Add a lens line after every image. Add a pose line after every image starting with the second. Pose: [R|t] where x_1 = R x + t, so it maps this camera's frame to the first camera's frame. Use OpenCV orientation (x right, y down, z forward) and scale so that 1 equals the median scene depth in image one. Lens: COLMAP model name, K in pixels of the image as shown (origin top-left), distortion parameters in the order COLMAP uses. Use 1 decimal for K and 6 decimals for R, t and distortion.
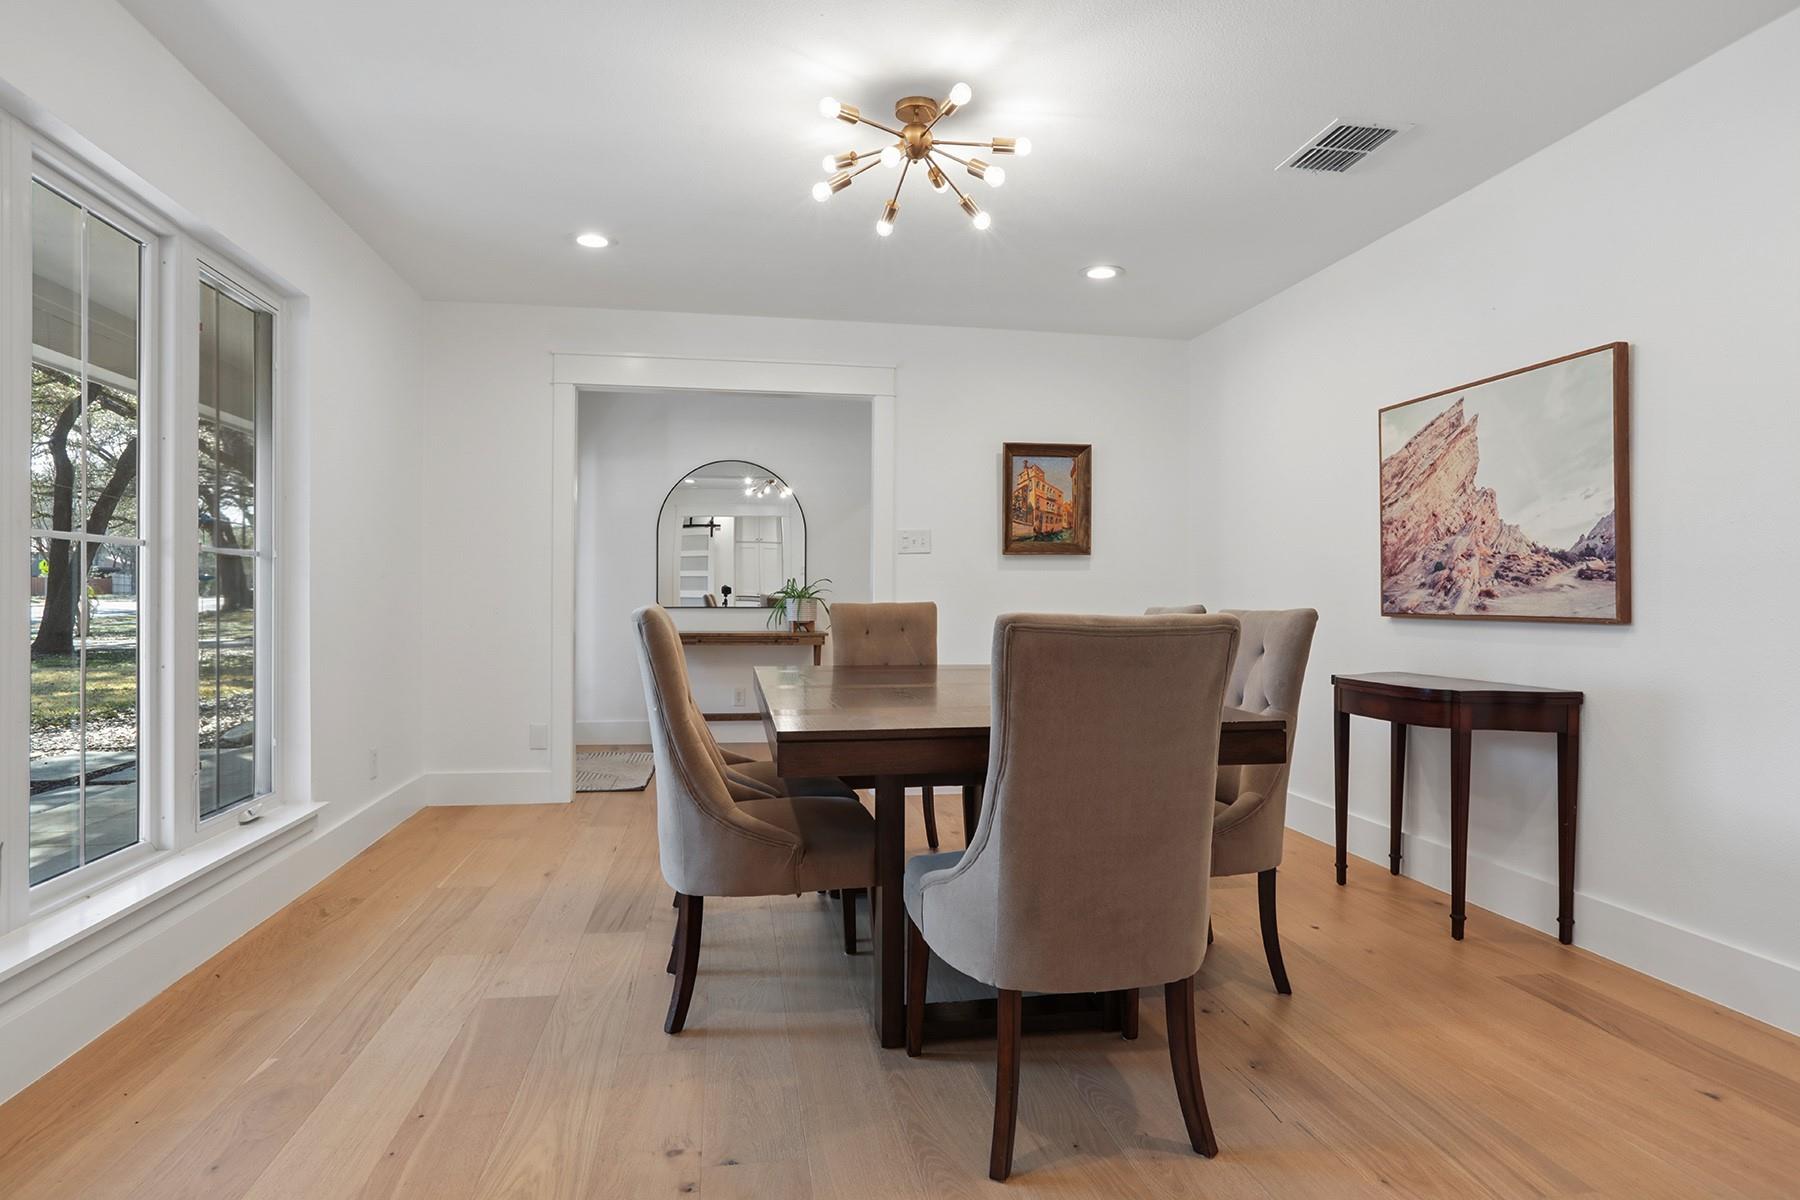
lens RADIAL K [[997.7, 0, 891.0], [0, 997.7, 586.5], [0, 0, 1]] dist [-0.038217, 0.001060]
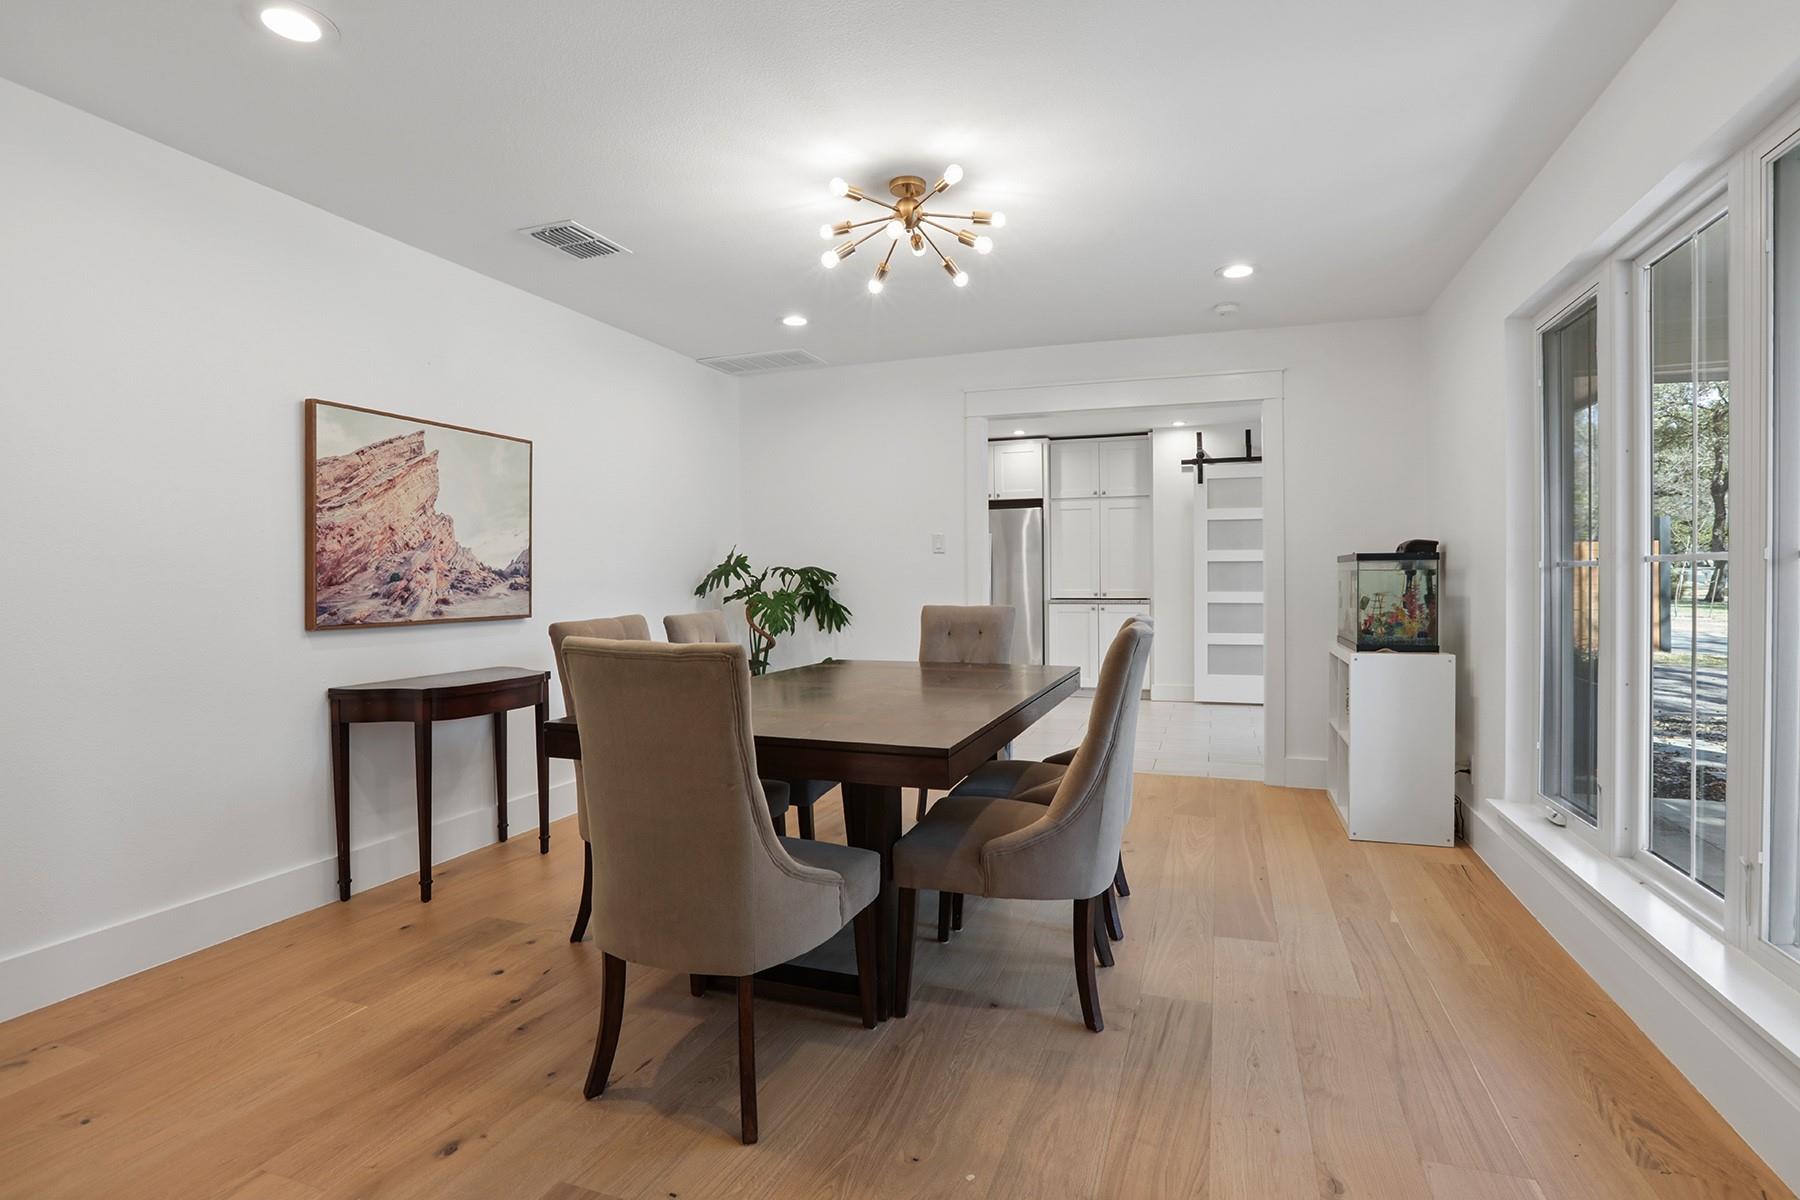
lens RADIAL K [[863.9, 0, 894.9], [0, 863.9, 576.6], [0, 0, 1]] dist [-0.002219, 0.000166]
pose [[-0.867482, -0.002806, 0.497461, -0.395011], [-0.007578, 0.999943, -0.007574, -0.018979], [-0.497411, -0.010340, -0.867453, 1.602882]]
